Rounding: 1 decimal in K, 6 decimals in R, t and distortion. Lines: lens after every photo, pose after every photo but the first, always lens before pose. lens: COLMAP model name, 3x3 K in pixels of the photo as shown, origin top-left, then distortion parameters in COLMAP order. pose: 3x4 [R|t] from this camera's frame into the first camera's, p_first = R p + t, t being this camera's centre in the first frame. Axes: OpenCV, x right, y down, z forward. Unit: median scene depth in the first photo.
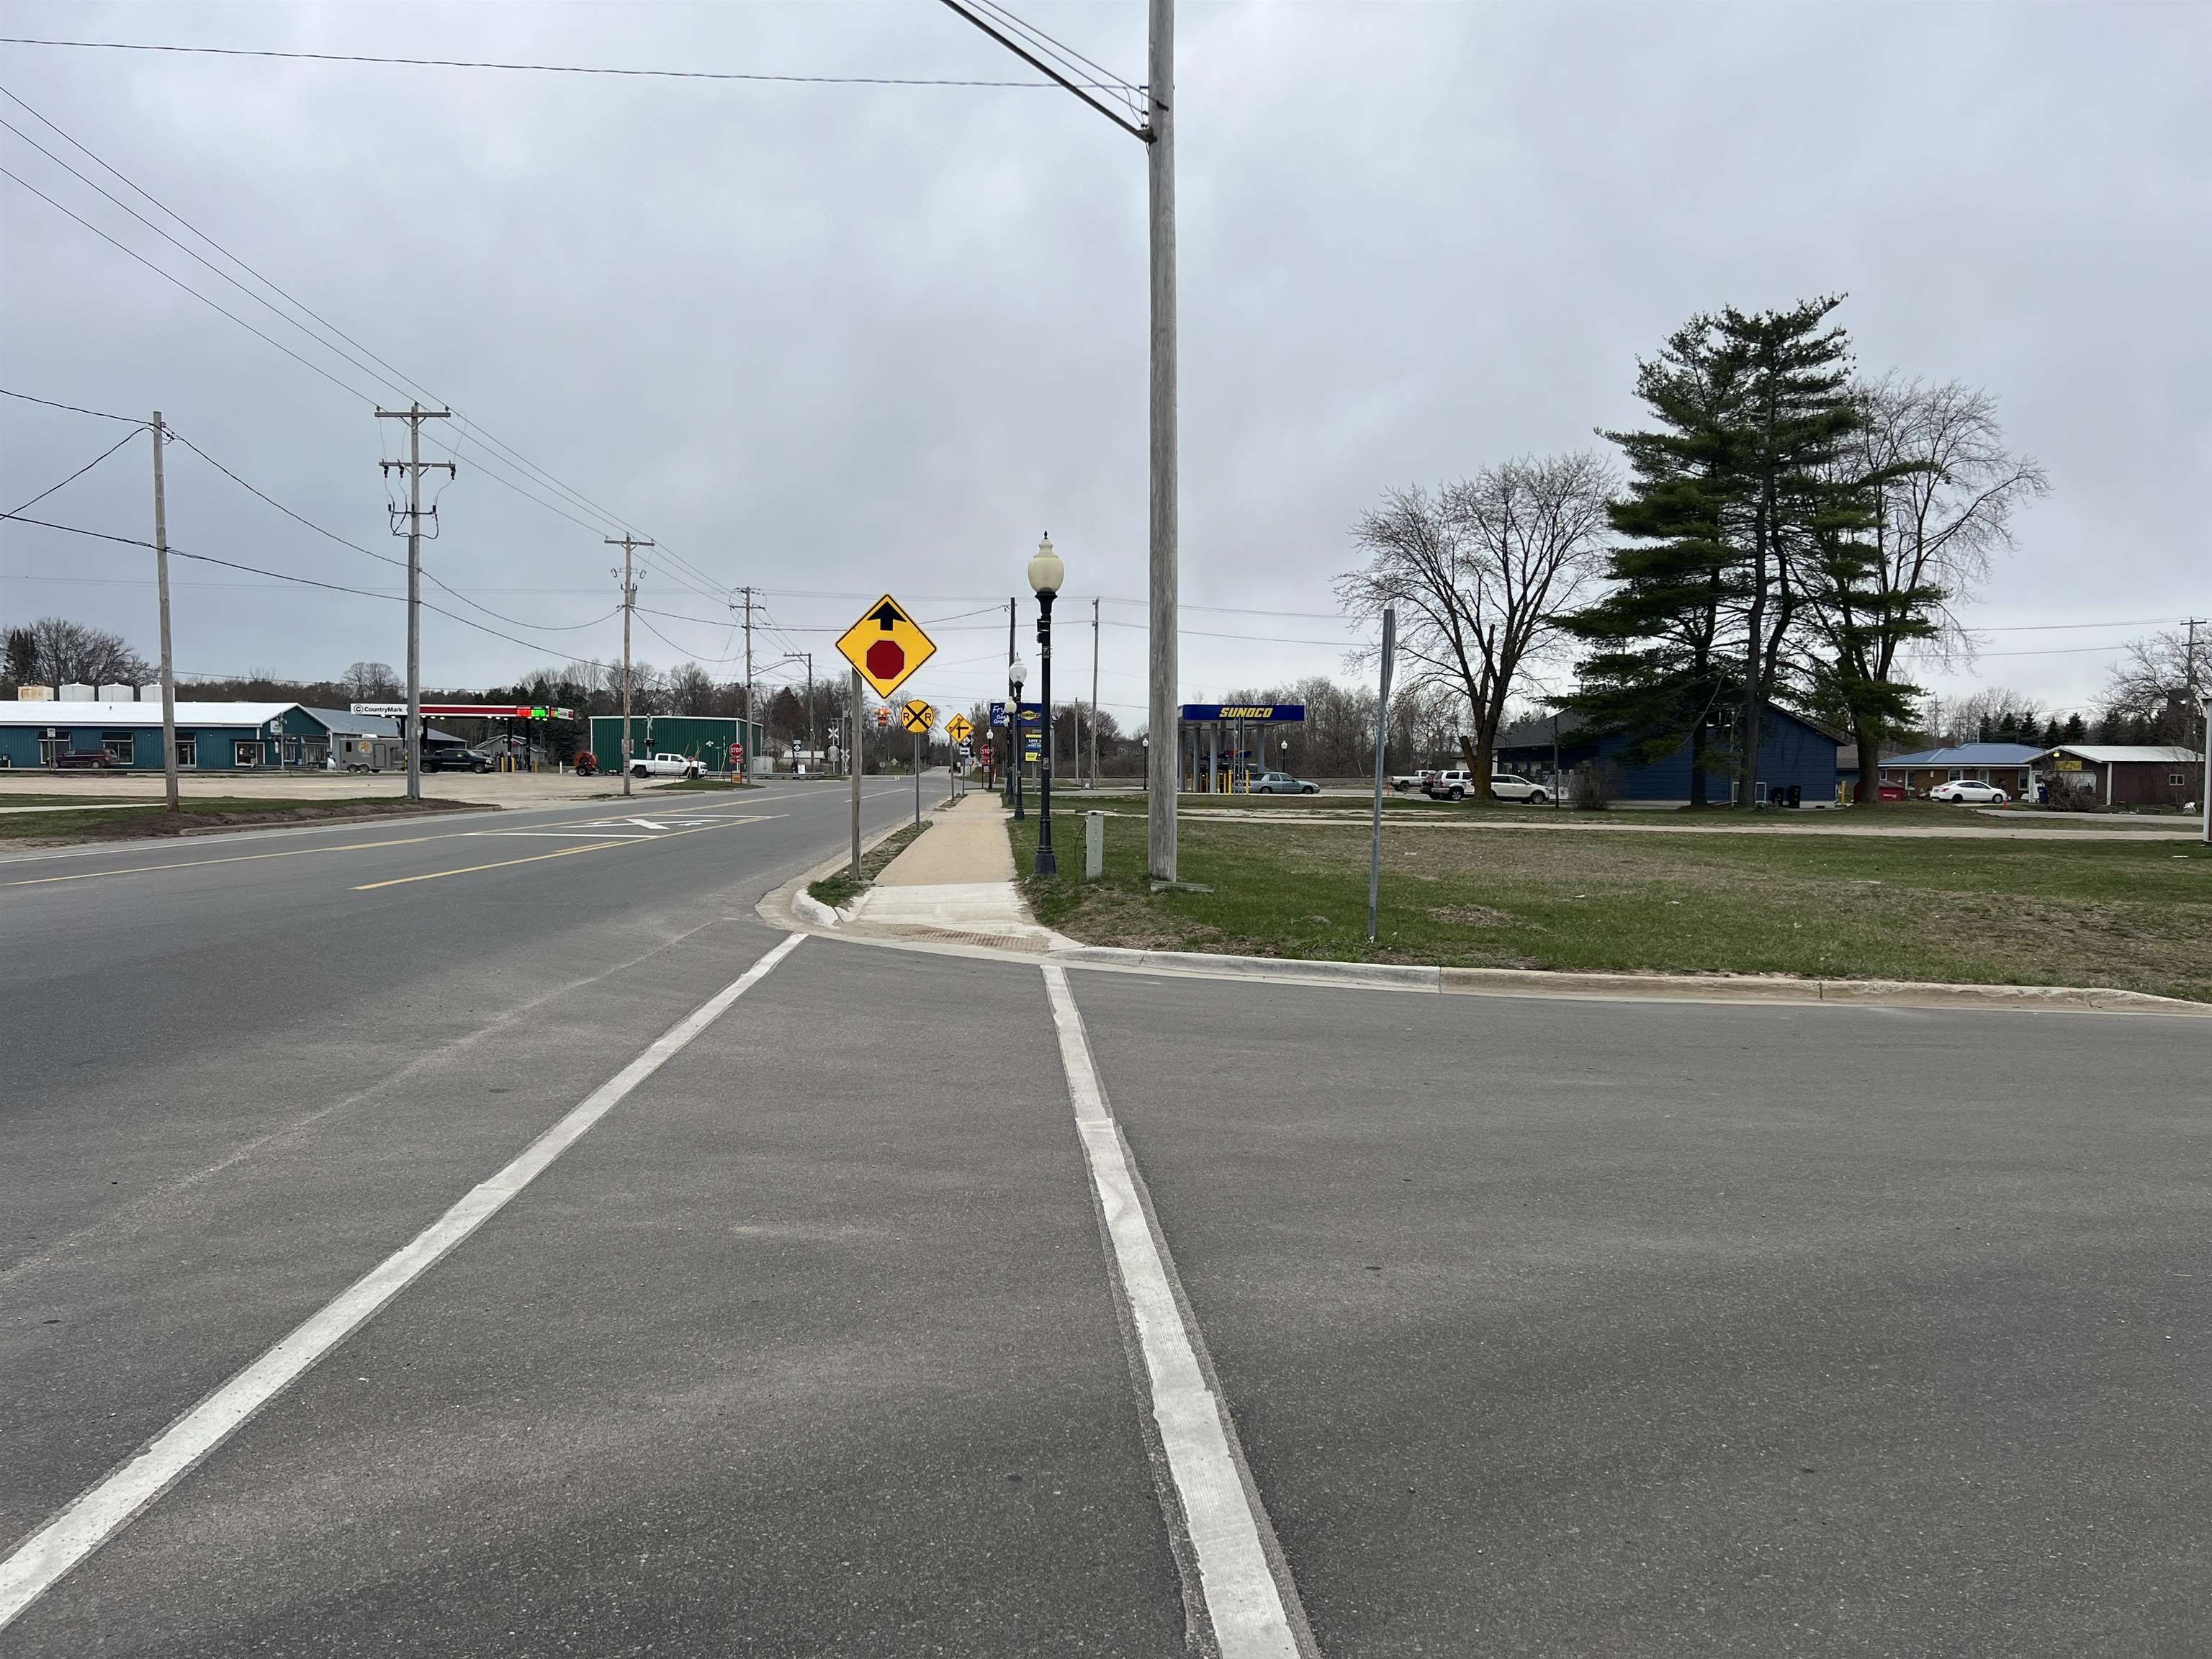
lens RADIAL K [[1665.5, 0, 1099.2], [0, 1665.5, 839.9], [0, 0, 1]] dist [0.076095, -0.091245]
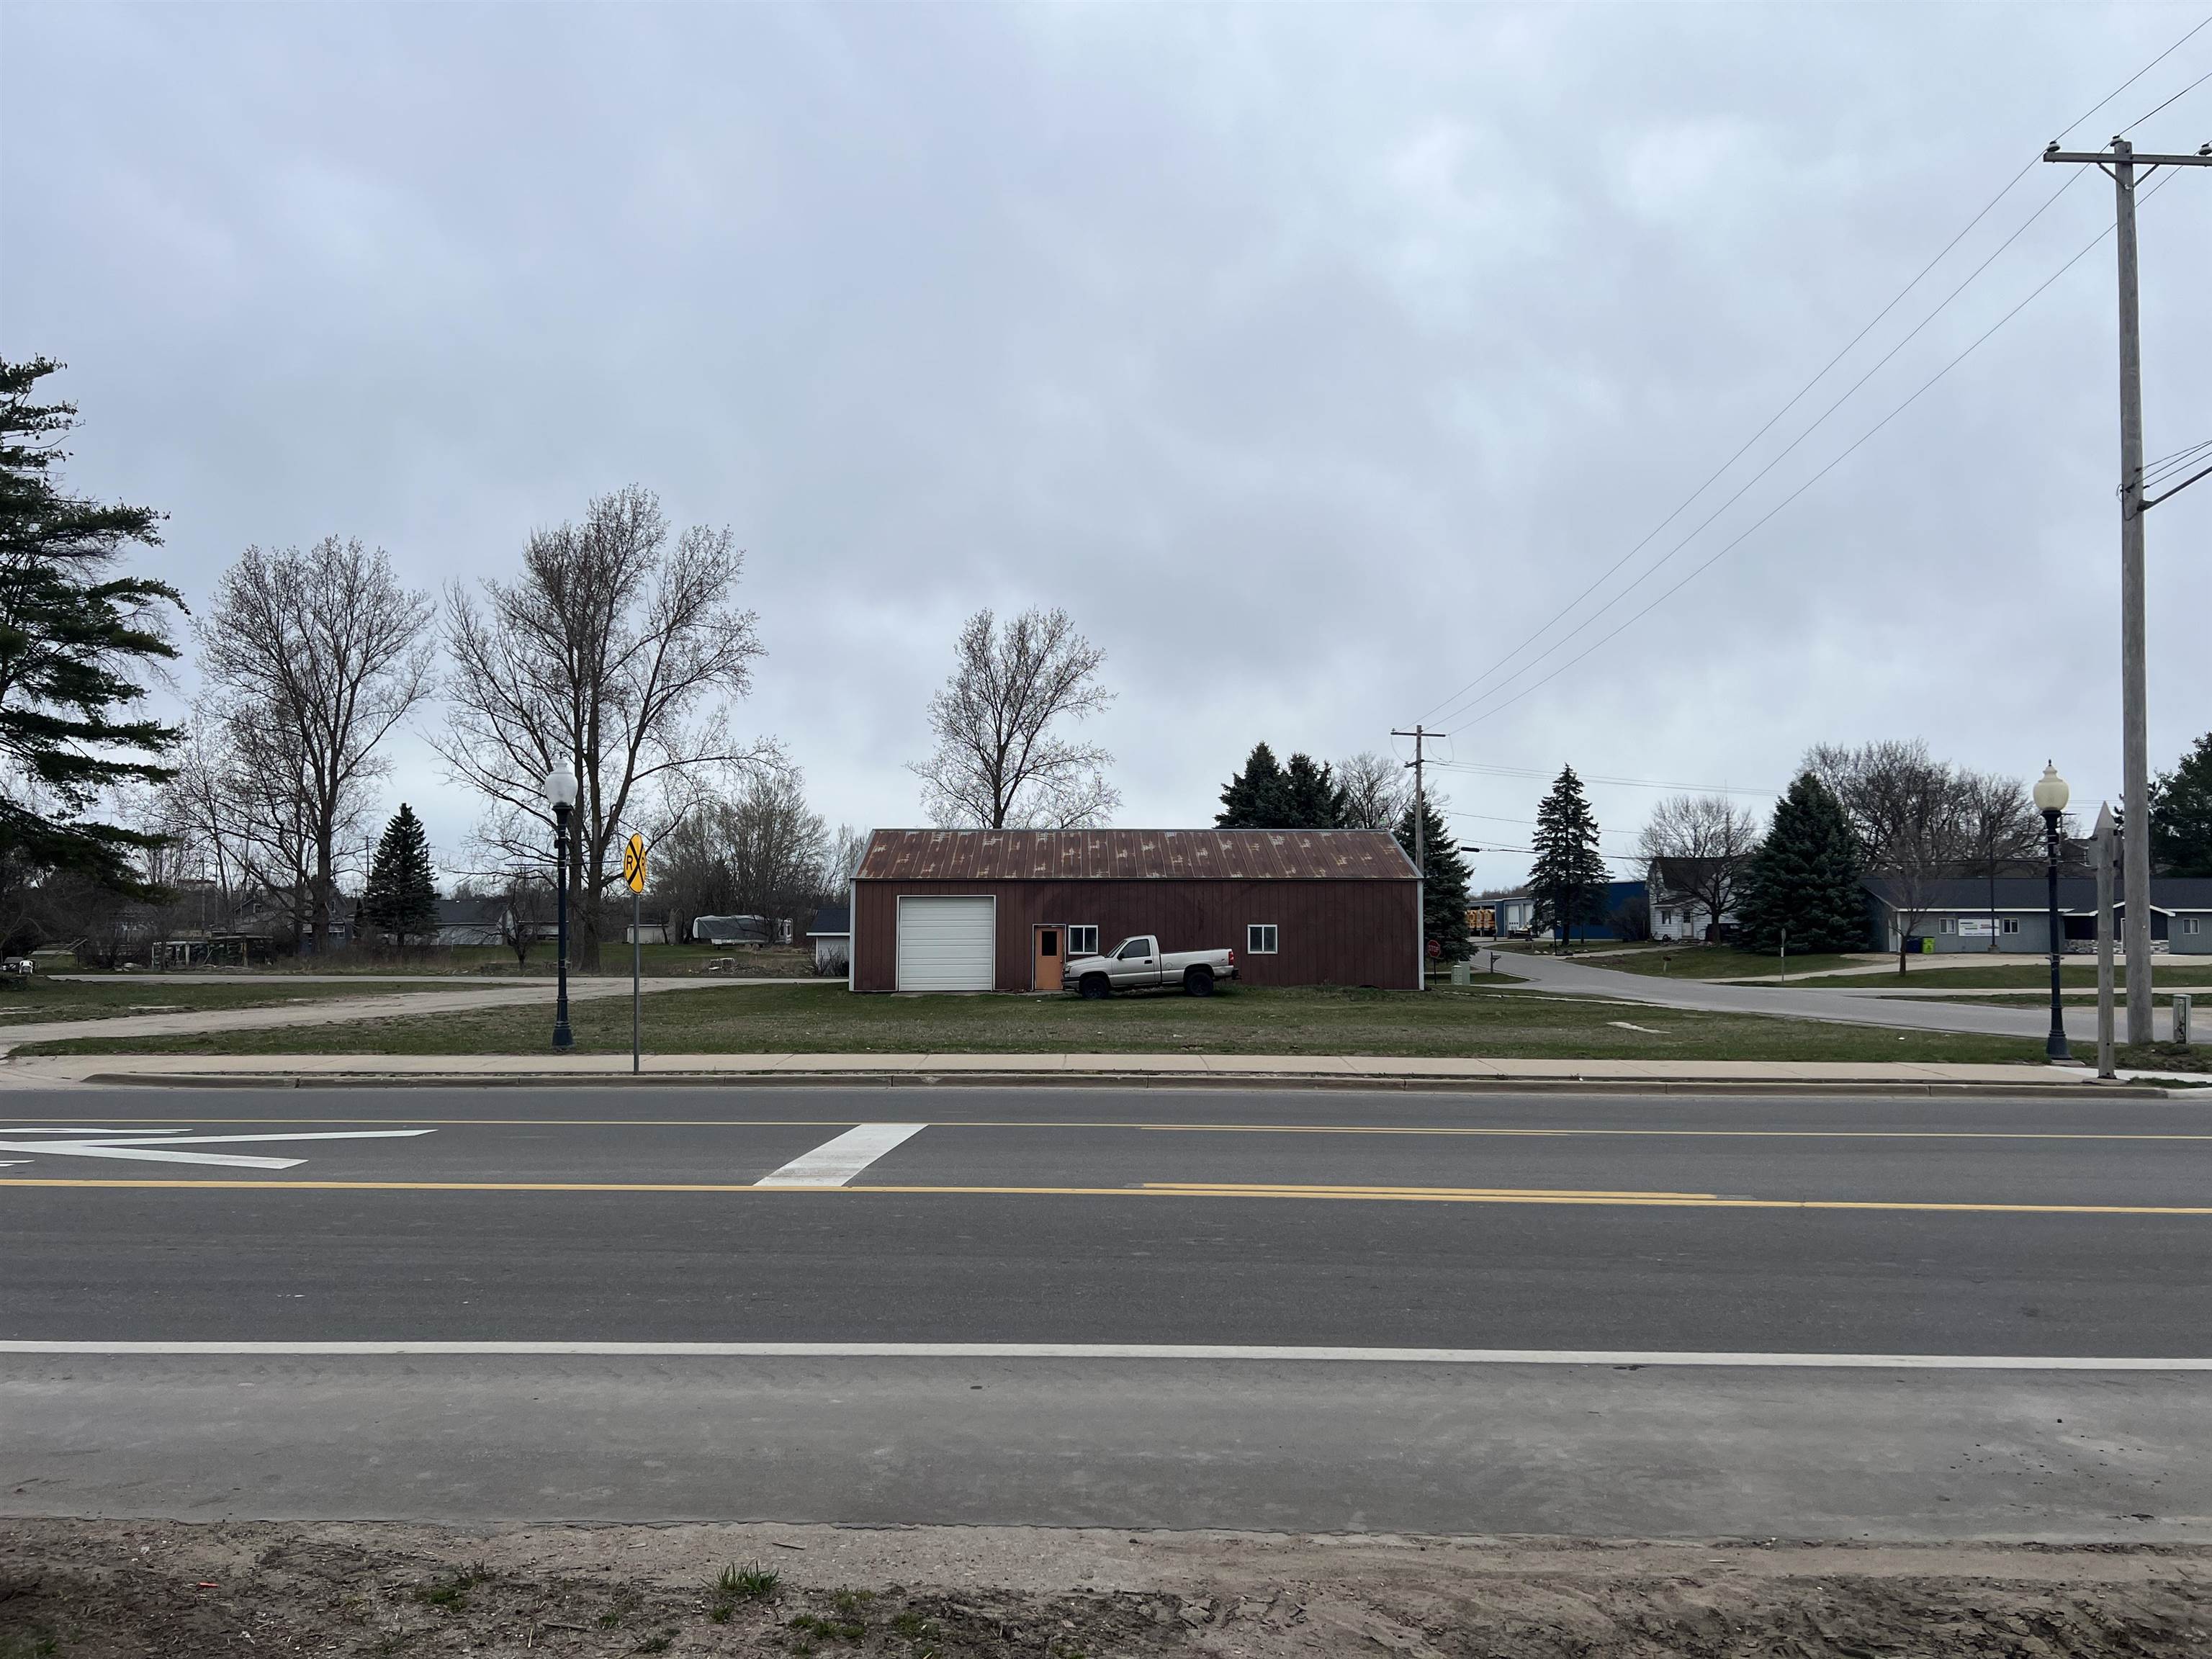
lens RADIAL K [[1665.5, 0, 1129.1], [0, 1665.5, 833.8], [0, 0, 1]] dist [0.076095, -0.091245]
pose [[0.072097, 0.050900, 0.996098, -0.329054], [0.036820, 0.997880, -0.053656, -0.025607], [-0.996718, 0.040545, 0.070070, 0.409538]]
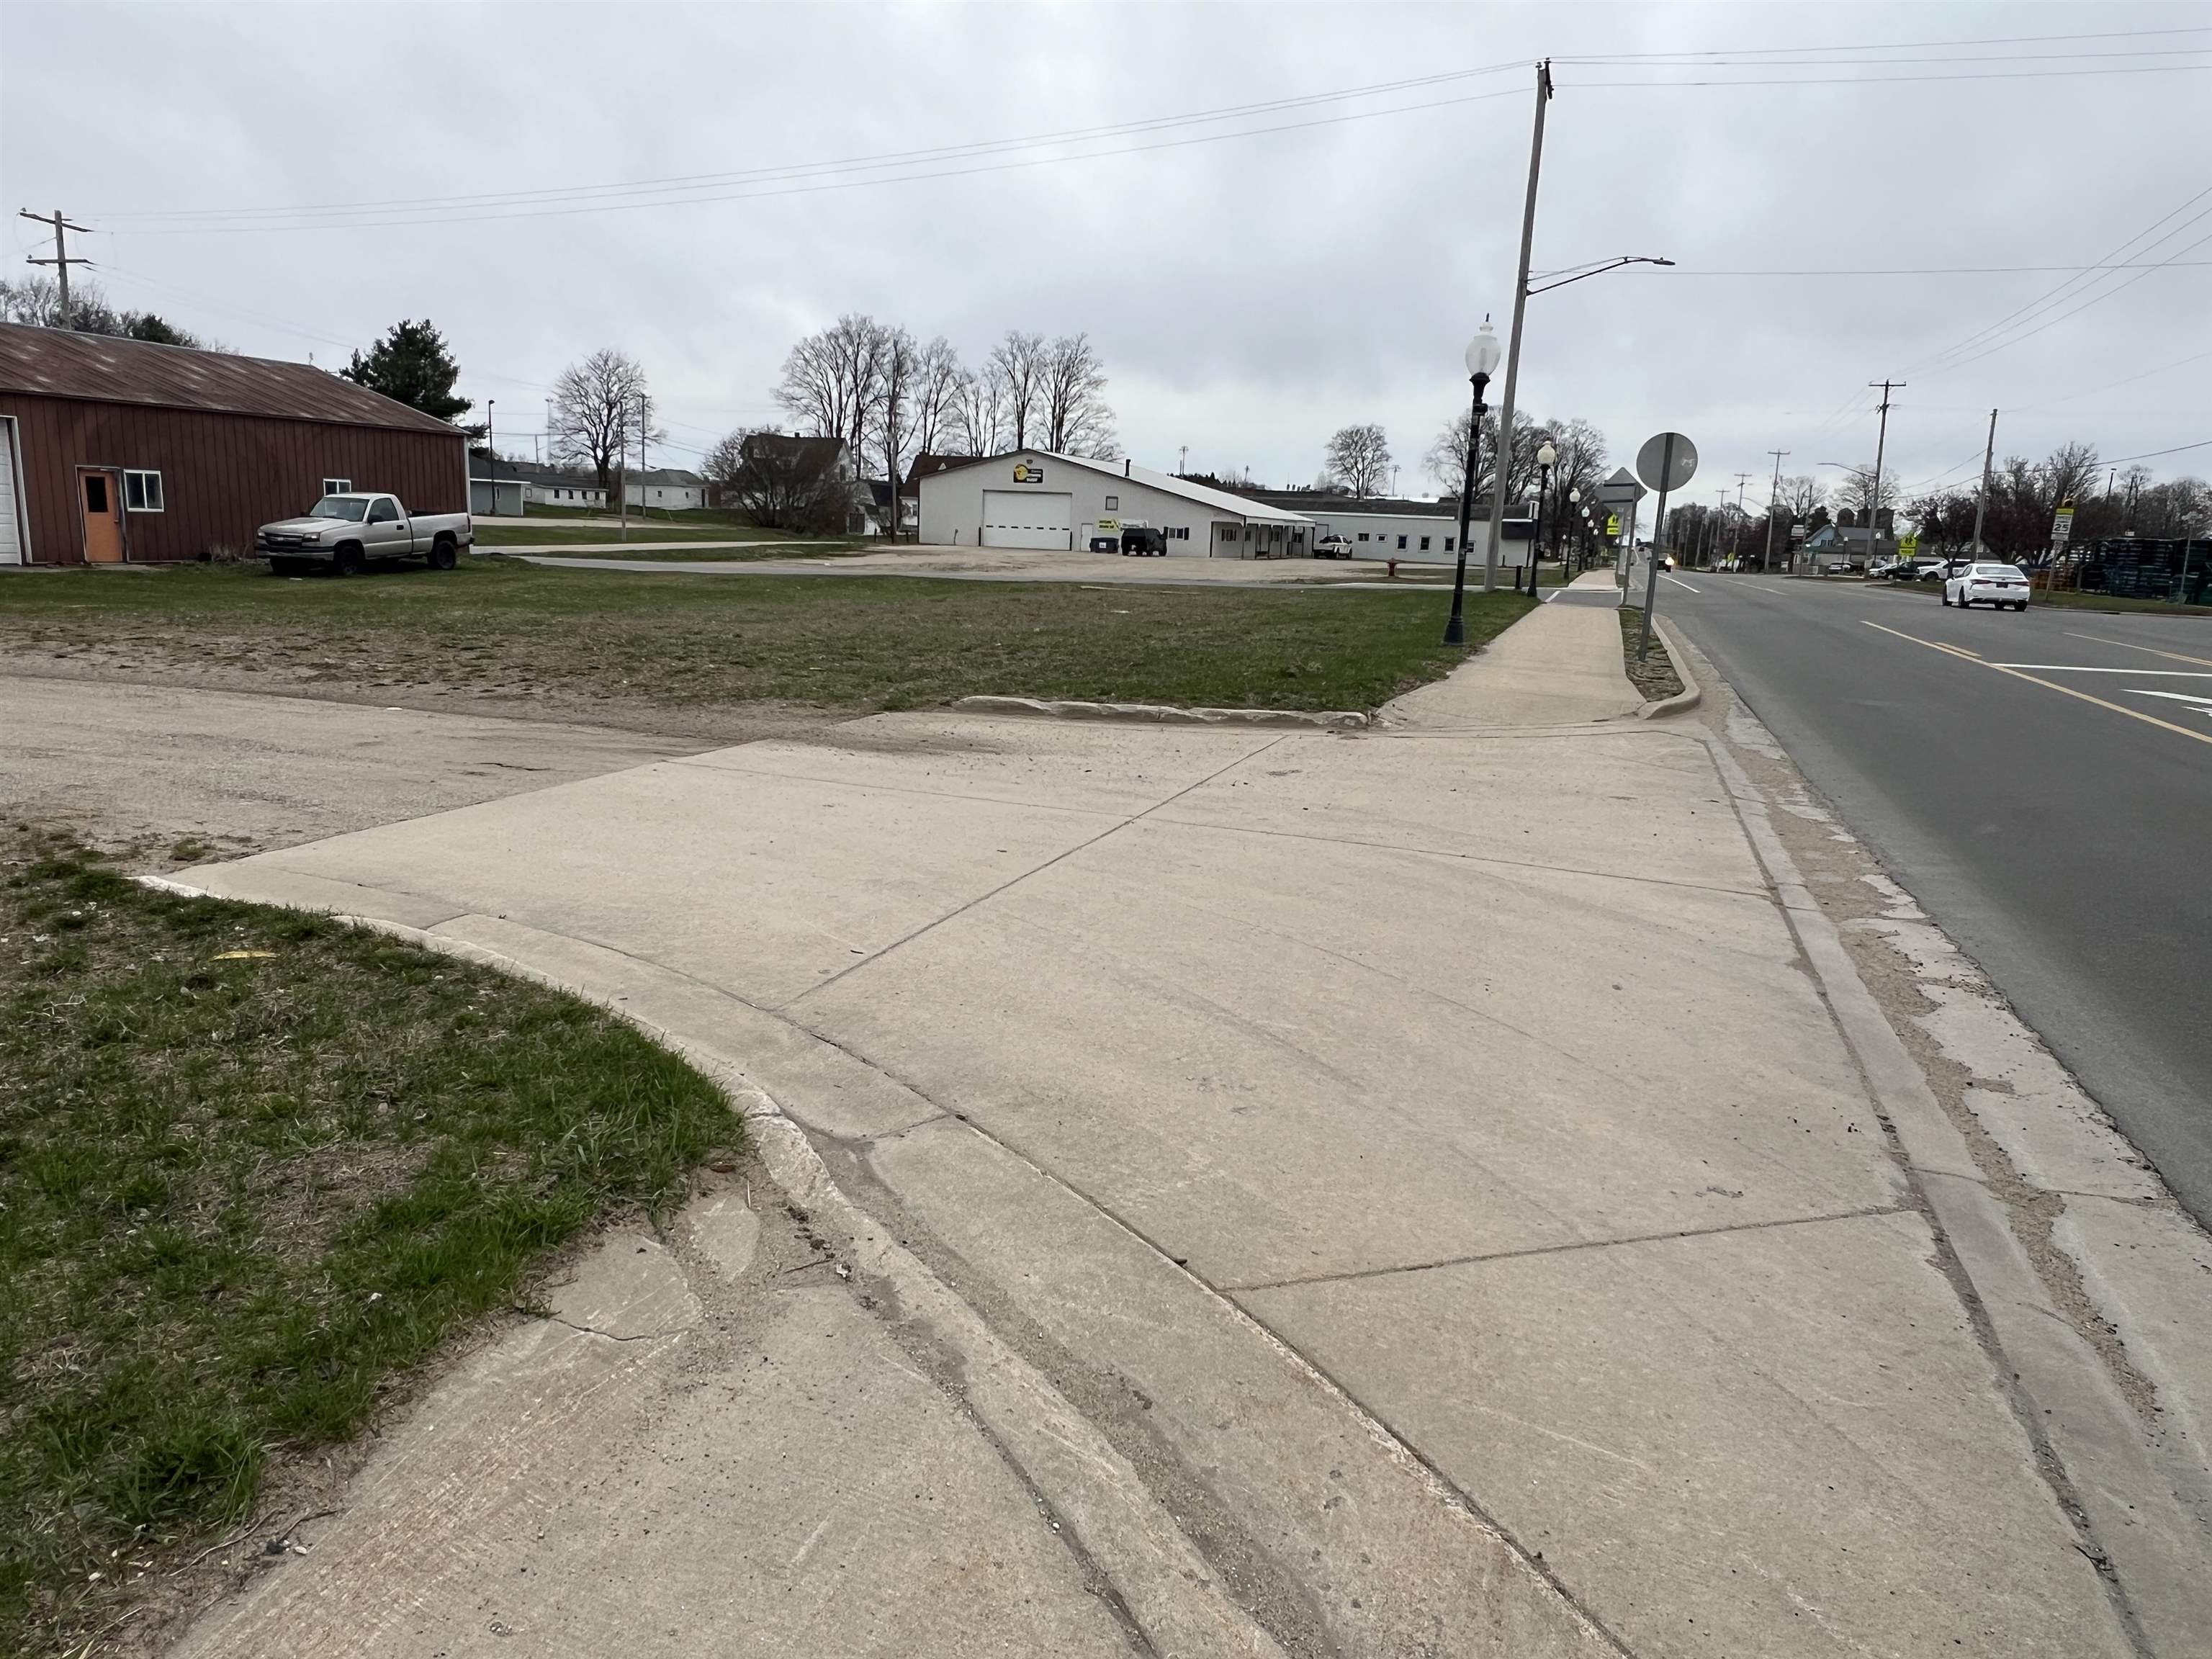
lens RADIAL K [[1475.6, 0, 1097.9], [0, 1475.6, 840.3], [0, 0, 1]] dist [-0.008771, 0.004205]
pose [[-0.929052, -0.117306, 0.350859, -0.056010], [-0.029813, 0.969052, 0.245052, -0.034903], [-0.368746, 0.217206, -0.903796, 0.806468]]
